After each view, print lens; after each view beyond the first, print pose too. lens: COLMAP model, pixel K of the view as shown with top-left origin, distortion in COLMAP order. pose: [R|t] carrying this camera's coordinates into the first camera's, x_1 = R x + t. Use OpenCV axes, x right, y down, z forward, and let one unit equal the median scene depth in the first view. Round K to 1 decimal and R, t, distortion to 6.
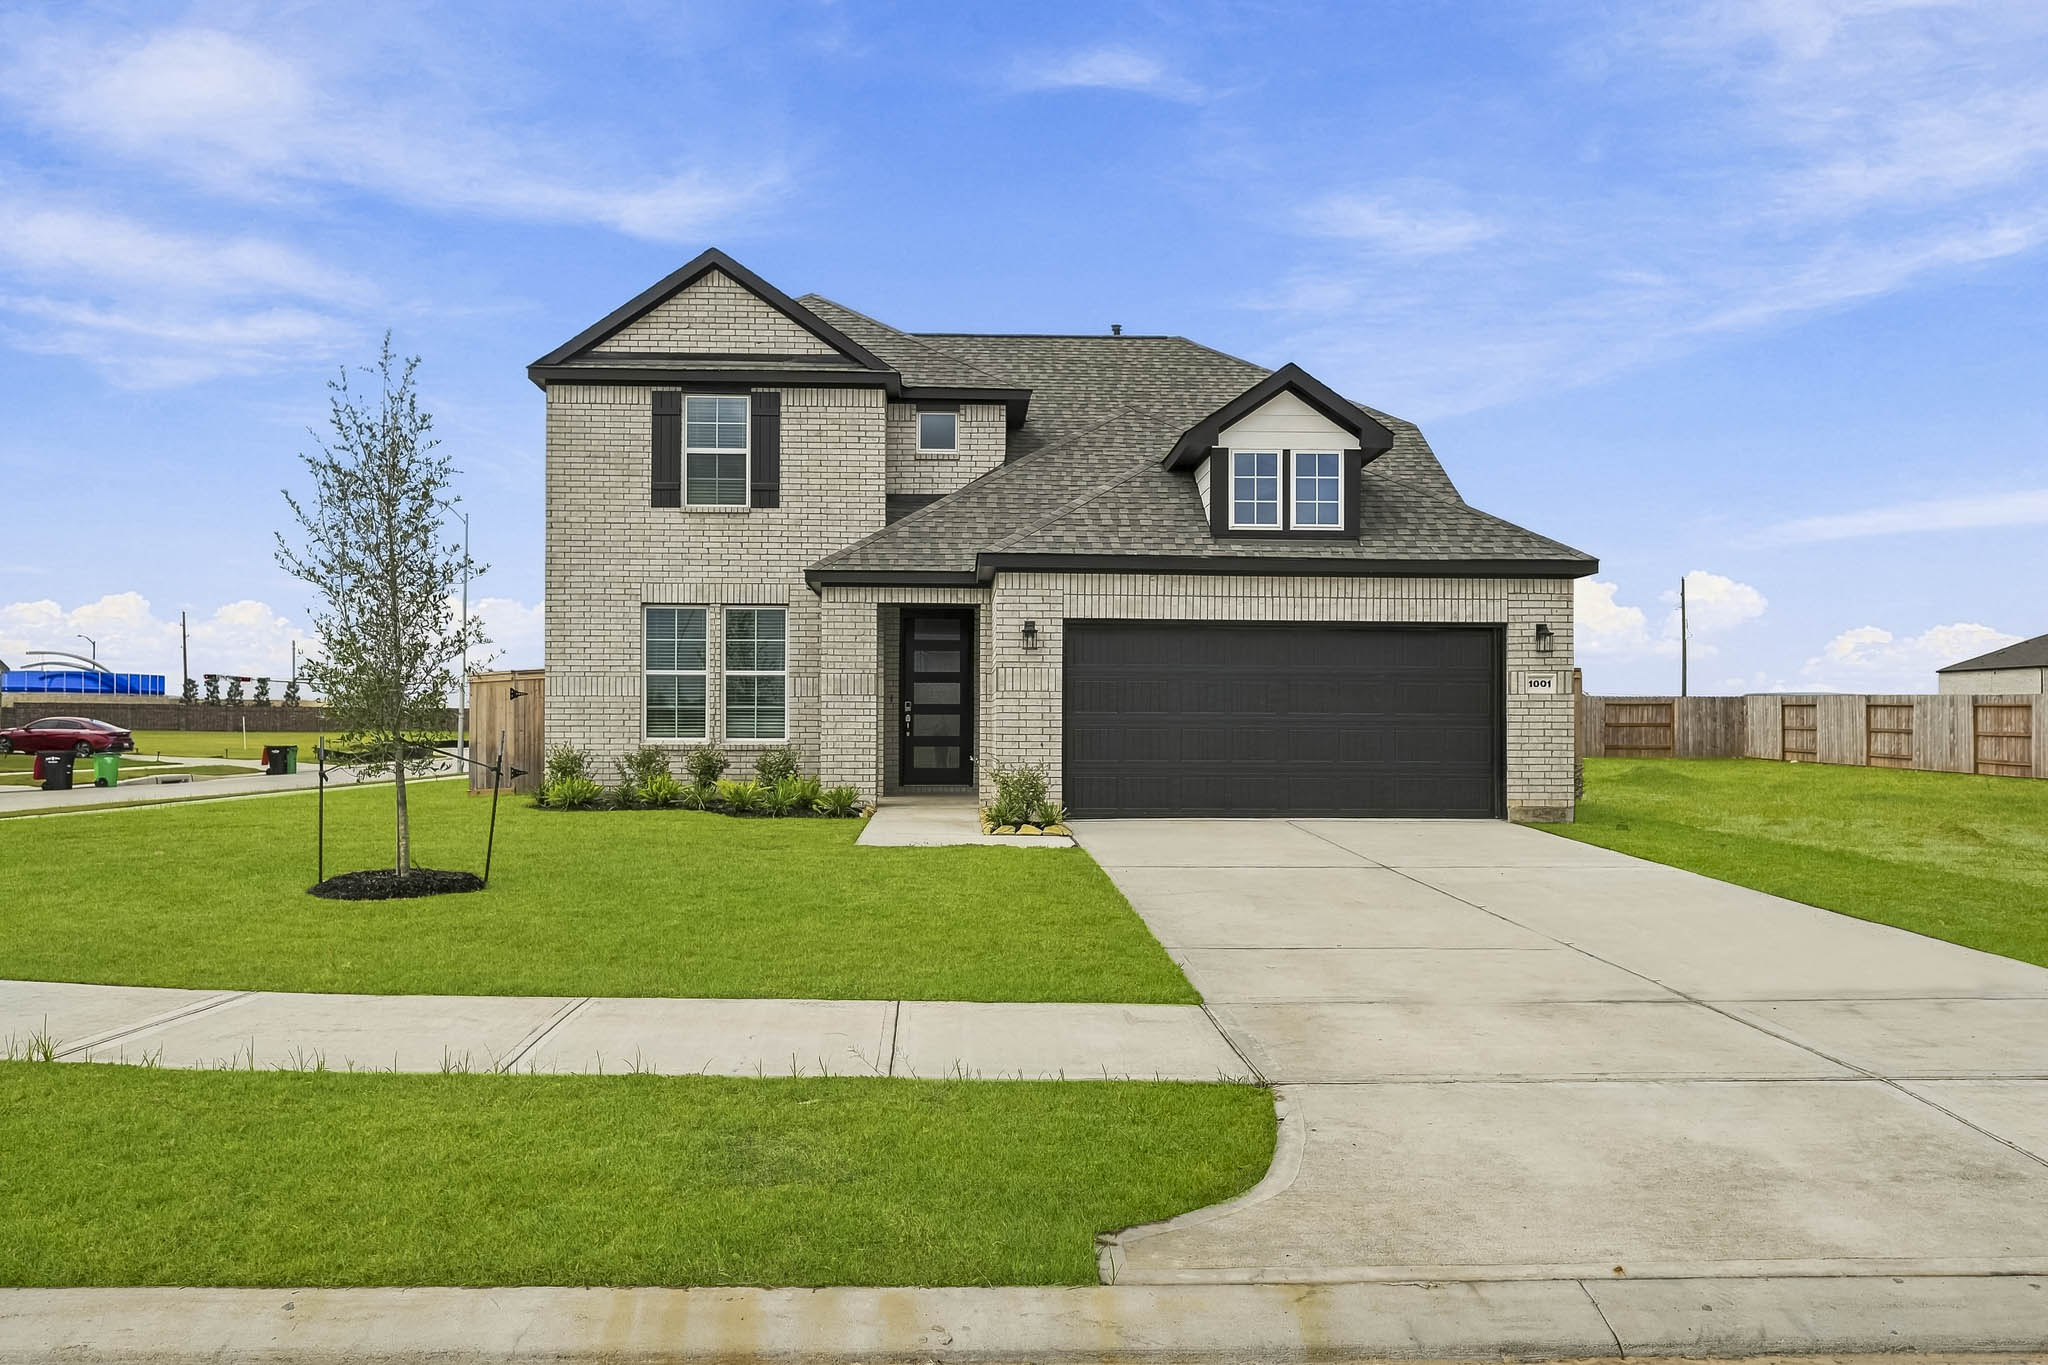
lens RADIAL K [[1571.6, 0, 1026.2], [0, 1571.6, 701.5], [0, 0, 1]] dist [0.001039, 0.002243]
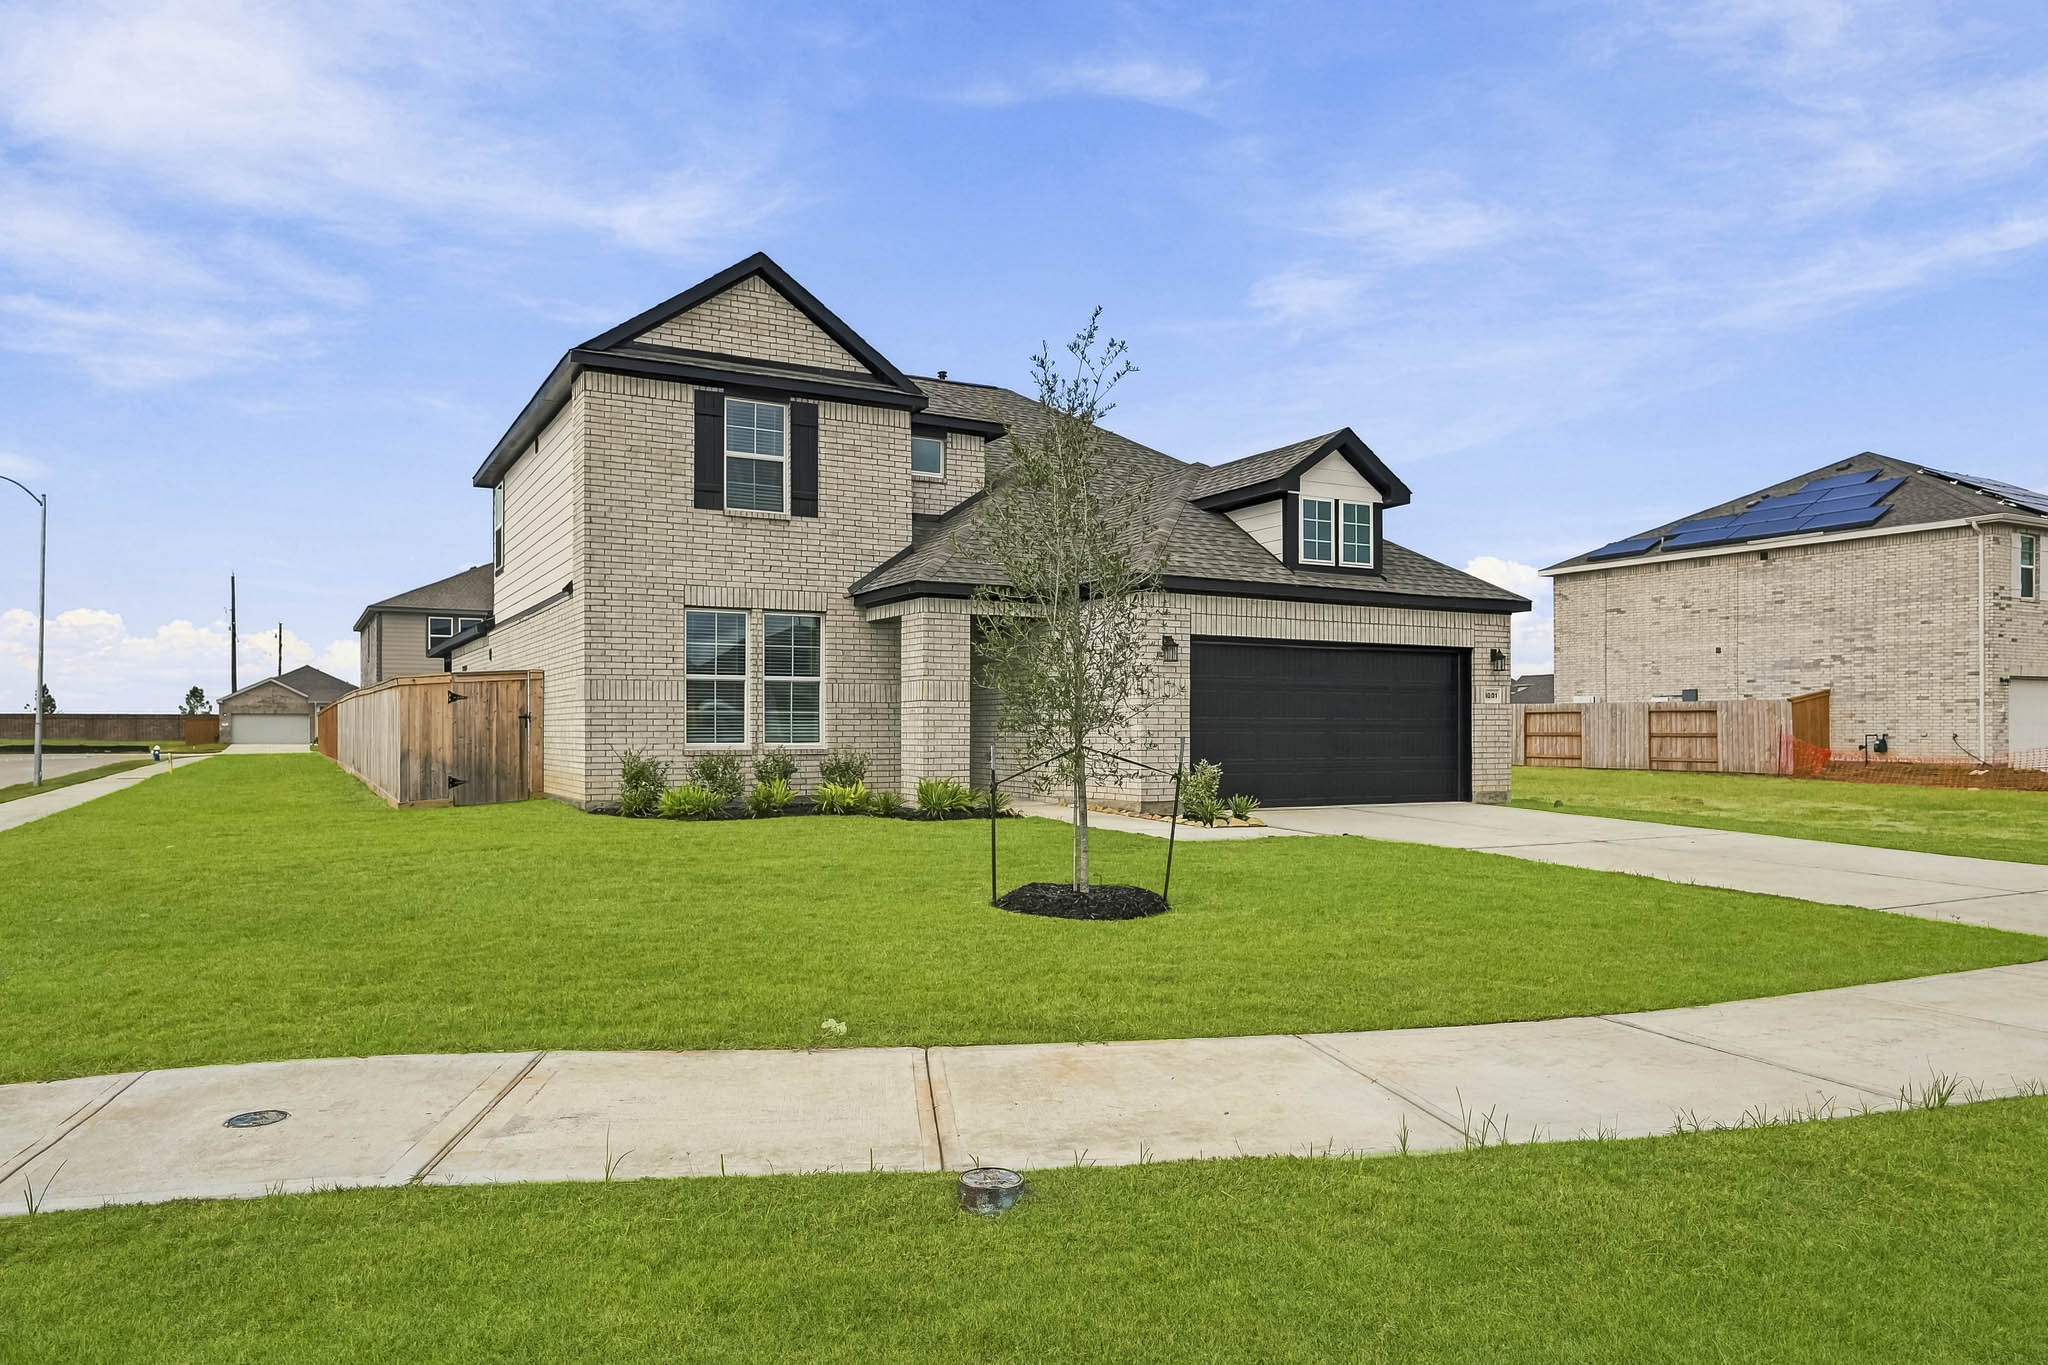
lens RADIAL K [[1343.3, 0, 1027.1], [0, 1343.3, 723.0], [0, 0, 1]] dist [0.011861, -0.000655]
pose [[0.895511, -0.000948, 0.445039, -0.443024], [-0.003584, 0.999950, 0.009341, 0.001968], [-0.445025, -0.009960, 0.895463, 0.160333]]
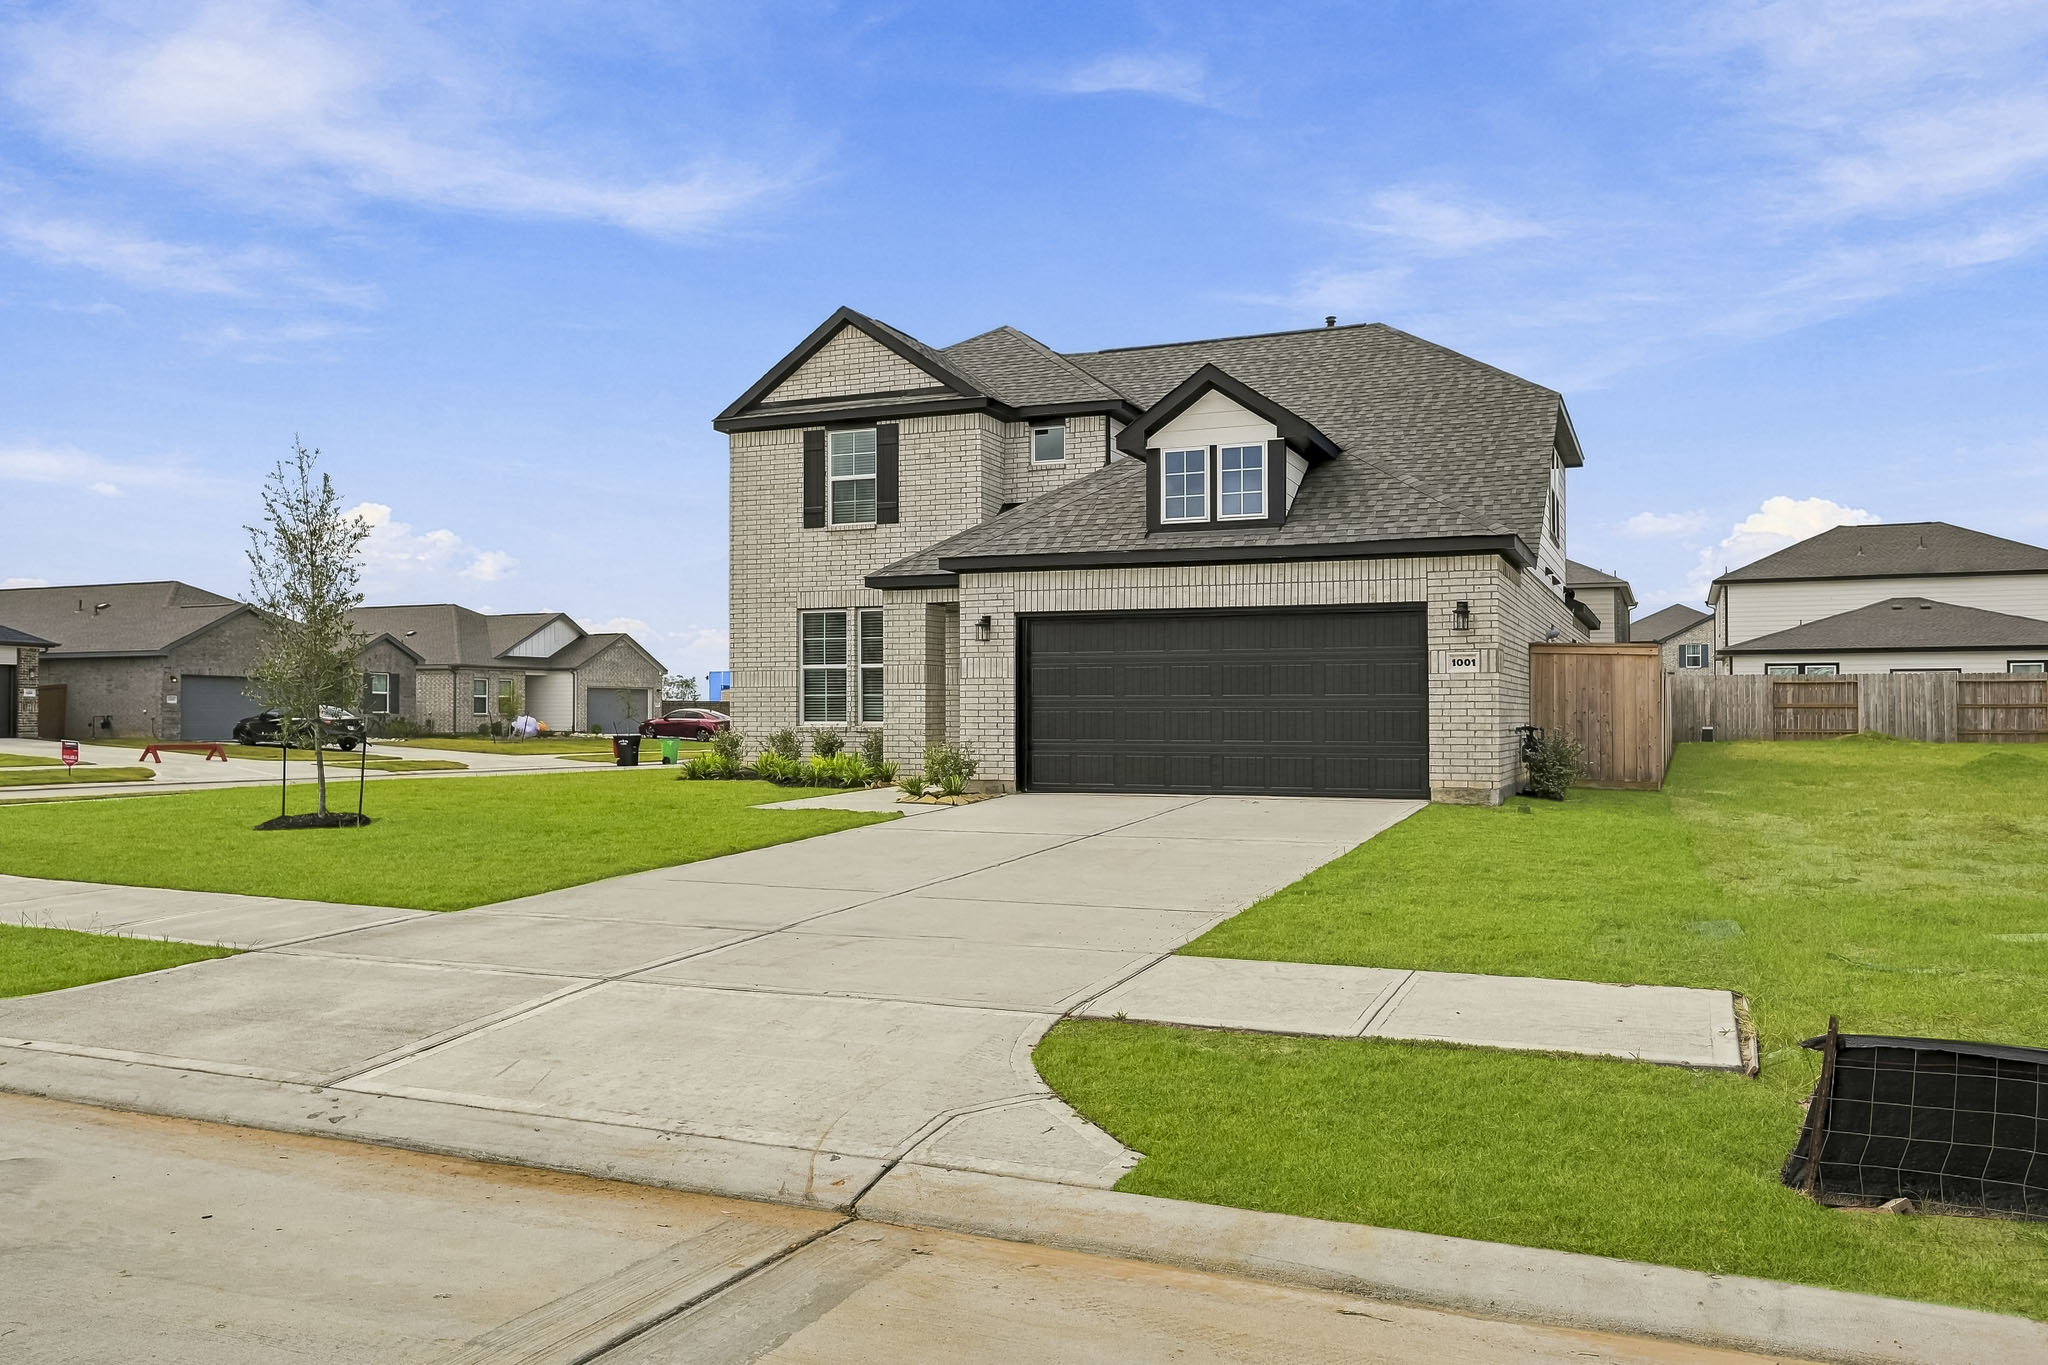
lens RADIAL K [[1571.6, 0, 1024.5], [0, 1571.6, 674.0], [0, 0, 1]] dist [0.001039, 0.002243]
pose [[0.902230, -0.016511, -0.430939, 0.441691], [0.011837, 0.999838, -0.013526, 0.005204], [0.431093, 0.007102, 0.902280, -0.003843]]
